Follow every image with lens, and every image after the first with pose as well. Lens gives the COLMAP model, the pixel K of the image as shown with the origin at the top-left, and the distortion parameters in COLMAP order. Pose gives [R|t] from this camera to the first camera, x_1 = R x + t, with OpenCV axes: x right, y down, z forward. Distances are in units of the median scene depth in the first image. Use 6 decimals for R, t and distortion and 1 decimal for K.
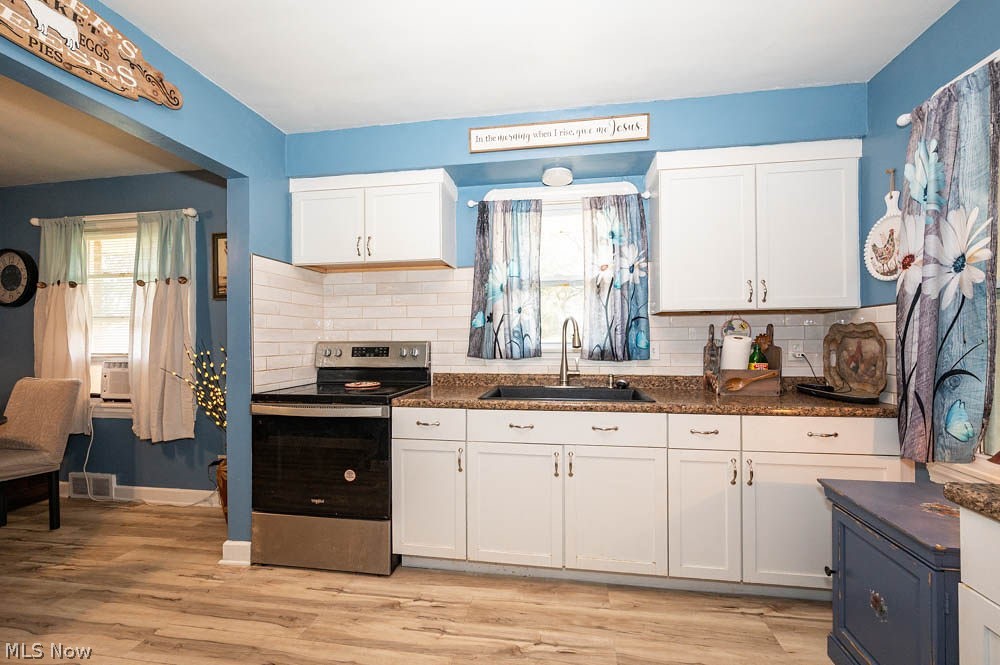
lens RADIAL K [[398.0, 0, 511.2], [0, 398.0, 333.6], [0, 0, 1]] dist [-0.001901, -0.000634]
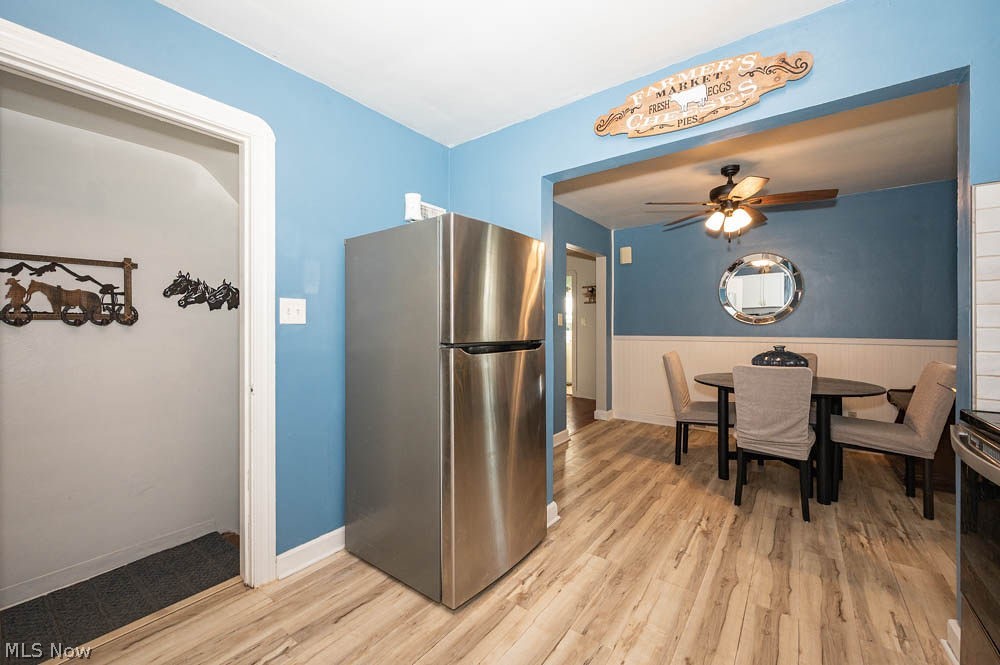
lens RADIAL K [[408.8, 0, 490.0], [0, 408.8, 324.7], [0, 0, 1]] dist [-0.001034, -0.000136]
pose [[-0.487661, 0.006897, -0.873006, 0.285566], [0.012675, 0.999919, 0.000820, 0.005542], [0.872941, -0.010665, -0.487709, 0.668553]]
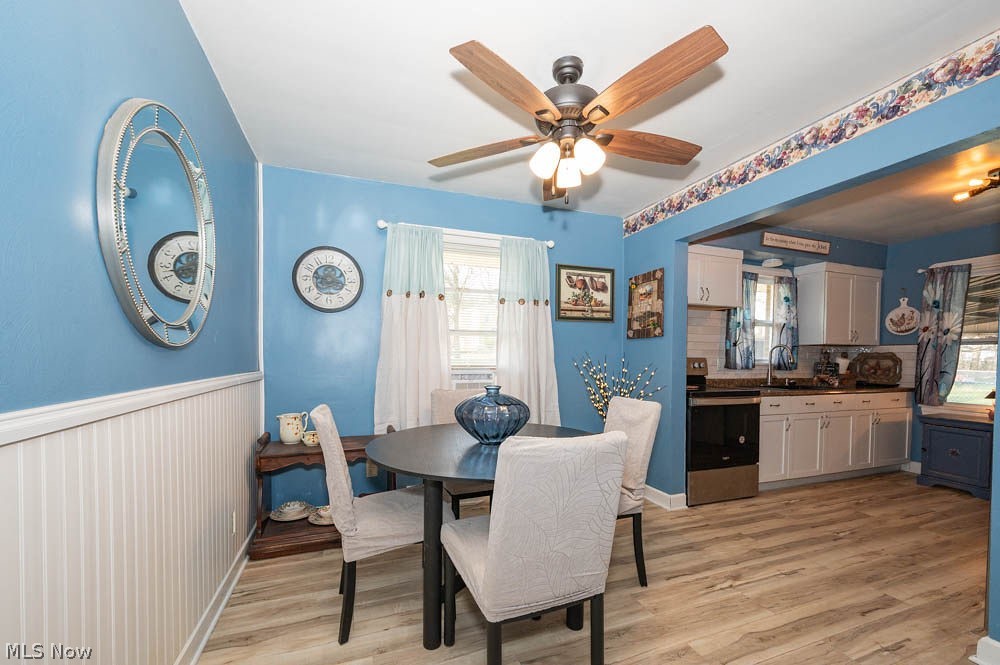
lens RADIAL K [[396.4, 0, 511.1], [0, 396.4, 364.4], [0, 0, 1]] dist [-0.000184, 0.000179]
pose [[0.874780, 0.005181, 0.484492, -1.964923], [-0.021079, 0.999403, 0.027371, 0.022909], [-0.484061, -0.034156, 0.874367, 0.045135]]
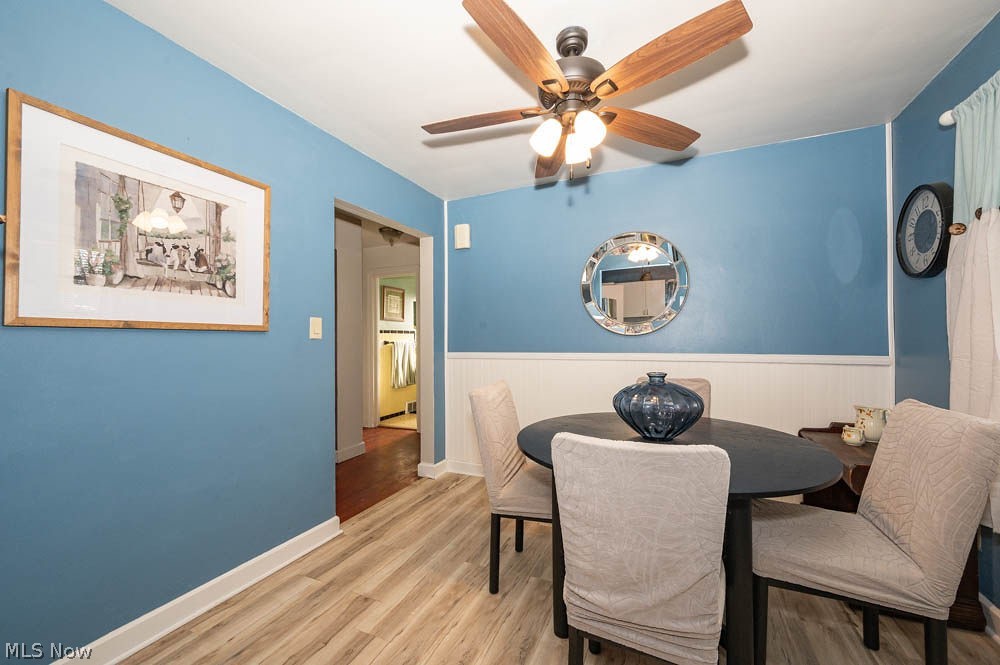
lens RADIAL K [[403.1, 0, 492.7], [0, 403.1, 335.8], [0, 0, 1]] dist [-0.000414, -0.000012]
pose [[-0.285664, 0.004987, -0.958317, -0.680416], [0.017821, 0.999841, -0.000109, 0.017405], [0.958164, -0.017109, -0.285707, 0.781337]]
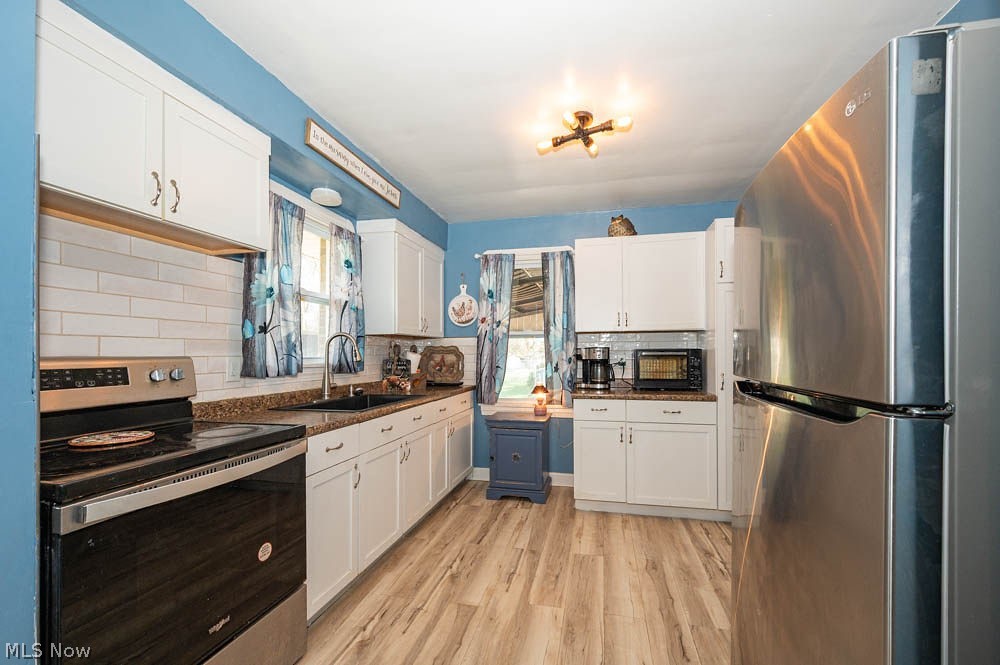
lens RADIAL K [[412.4, 0, 504.0], [0, 412.4, 348.1], [0, 0, 1]] dist [0.000233, -0.000056]
pose [[0.090411, 0.017617, 0.995749, -1.054050], [-0.008448, 0.999821, -0.016922, 0.014561], [-0.995869, -0.006882, 0.090543, 0.511101]]
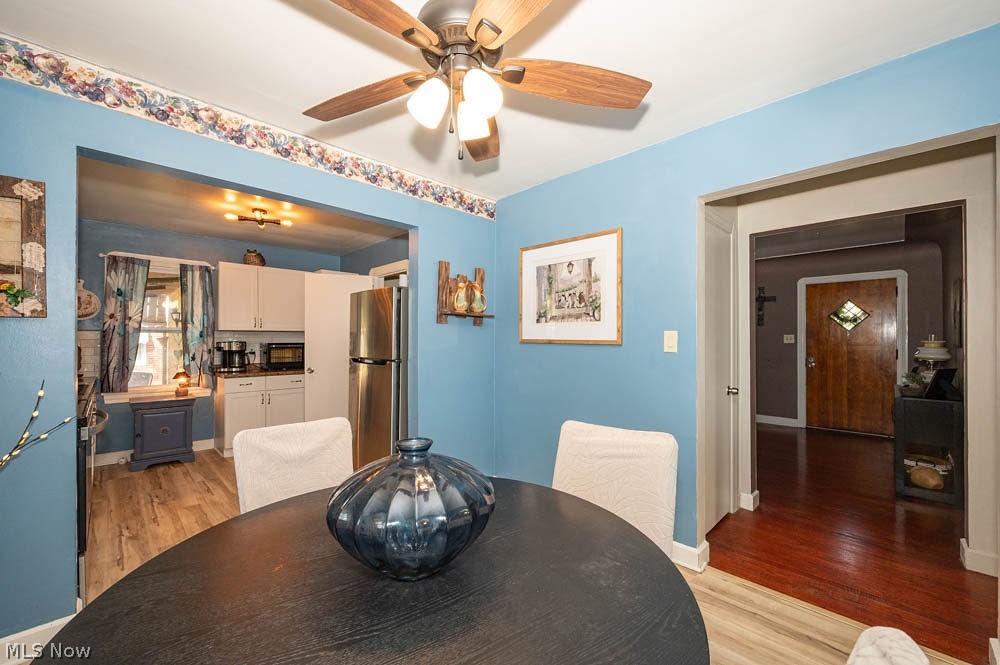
lens RADIAL K [[398.9, 0, 499.6], [0, 398.9, 337.9], [0, 0, 1]] dist [-0.003221, -0.000244]
pose [[-0.792509, 0.009715, 0.609783, -1.895428], [-0.001220, 0.999846, -0.017516, -0.002623], [-0.609859, -0.014625, -0.792375, 1.150450]]
